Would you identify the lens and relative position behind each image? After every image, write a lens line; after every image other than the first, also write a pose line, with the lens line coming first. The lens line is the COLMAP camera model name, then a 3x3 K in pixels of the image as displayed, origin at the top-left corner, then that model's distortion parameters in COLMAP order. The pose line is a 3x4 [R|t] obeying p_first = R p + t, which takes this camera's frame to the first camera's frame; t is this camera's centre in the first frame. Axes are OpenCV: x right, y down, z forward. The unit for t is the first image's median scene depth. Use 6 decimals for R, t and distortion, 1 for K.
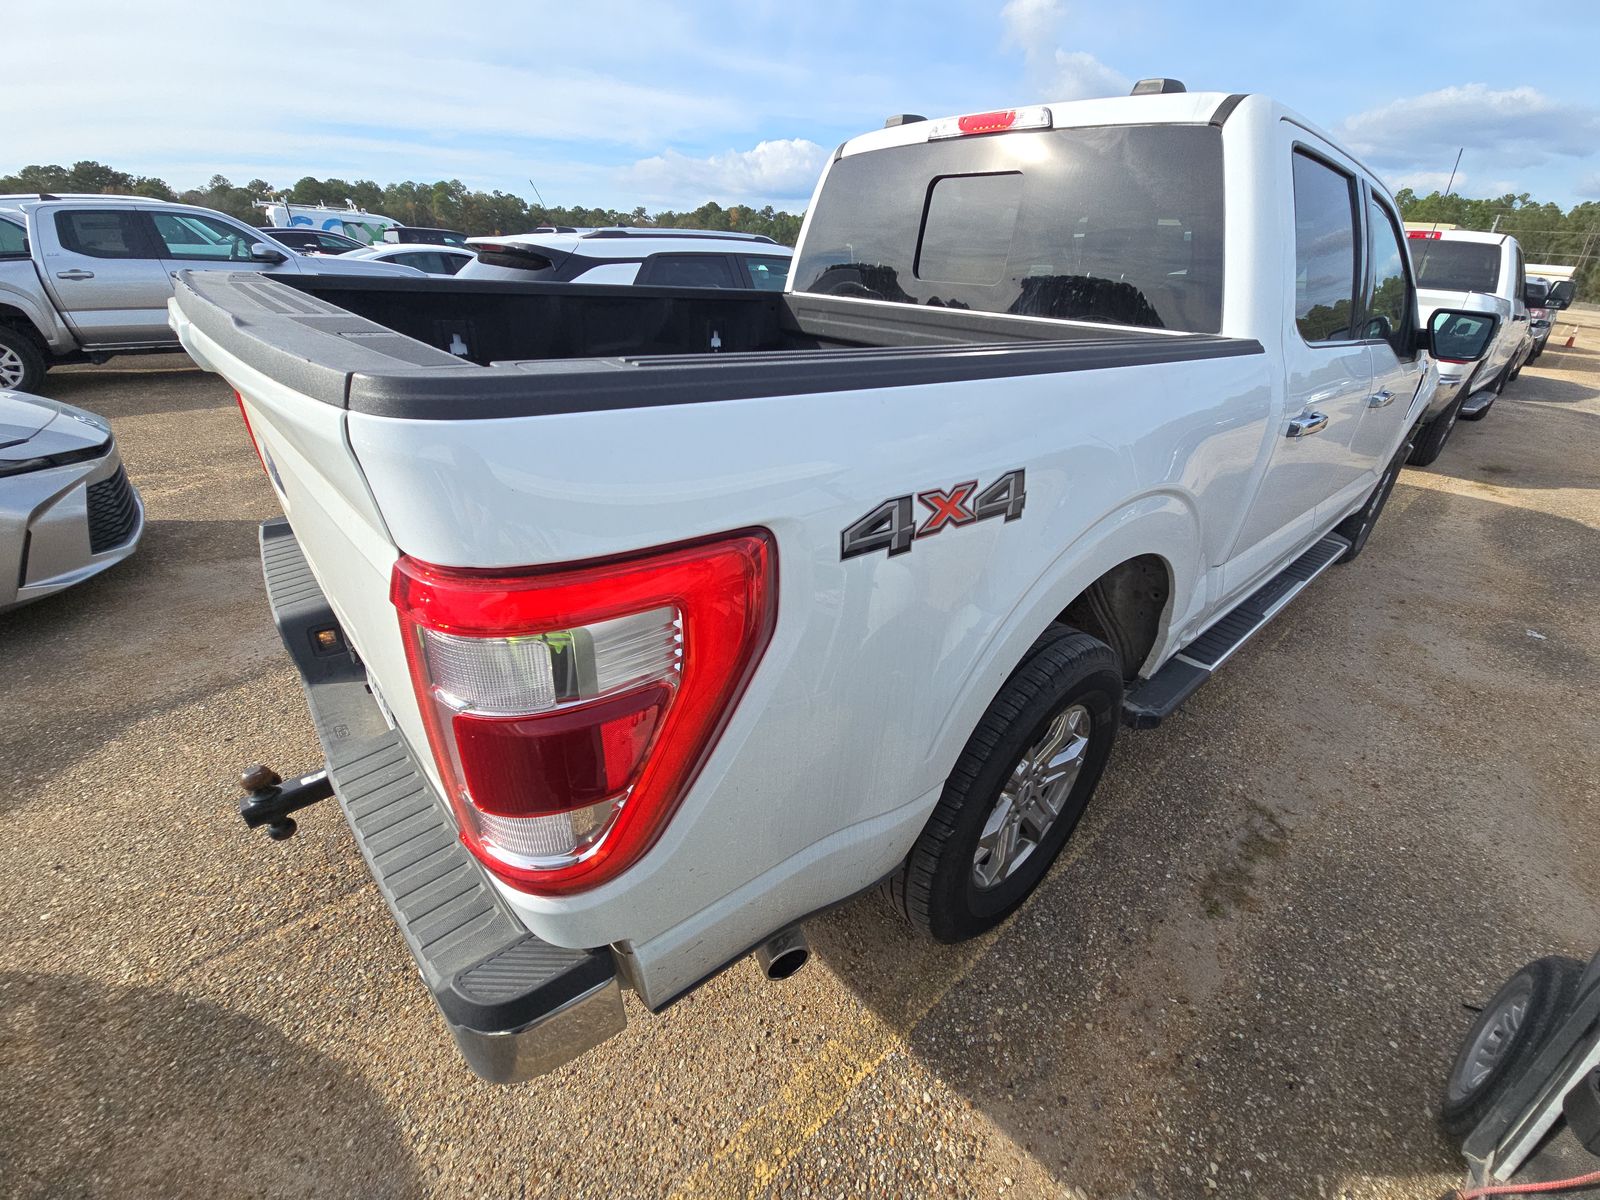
lens RADIAL K [[648.3, 0, 803.1], [0, 648.3, 606.9], [0, 0, 1]] dist [0.010360, -0.009363]
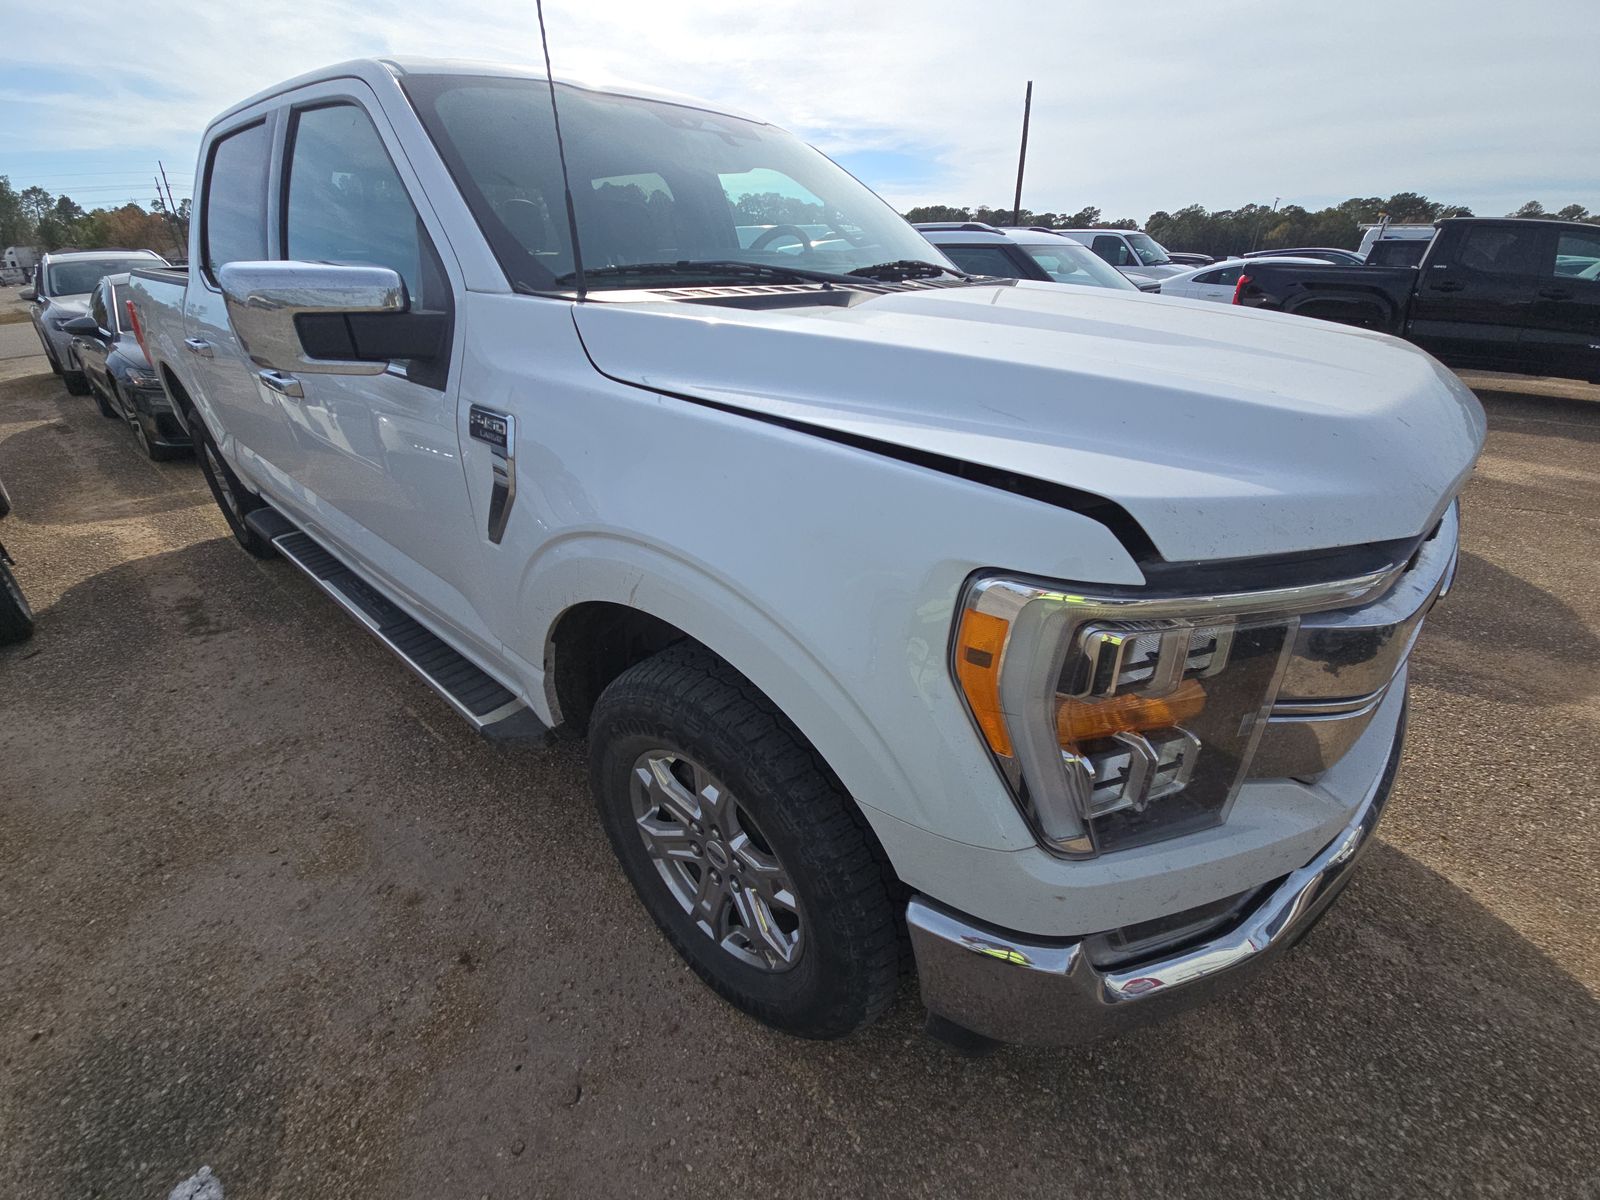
lens RADIAL K [[648.3, 0, 794.8], [0, 648.3, 609.9], [0, 0, 1]] dist [0.010360, -0.009363]
pose [[0.131056, 0.438039, -0.889351, 2.027036], [-0.463524, 0.820068, 0.335609, -0.725417], [0.876339, 0.368253, 0.310517, 1.600465]]
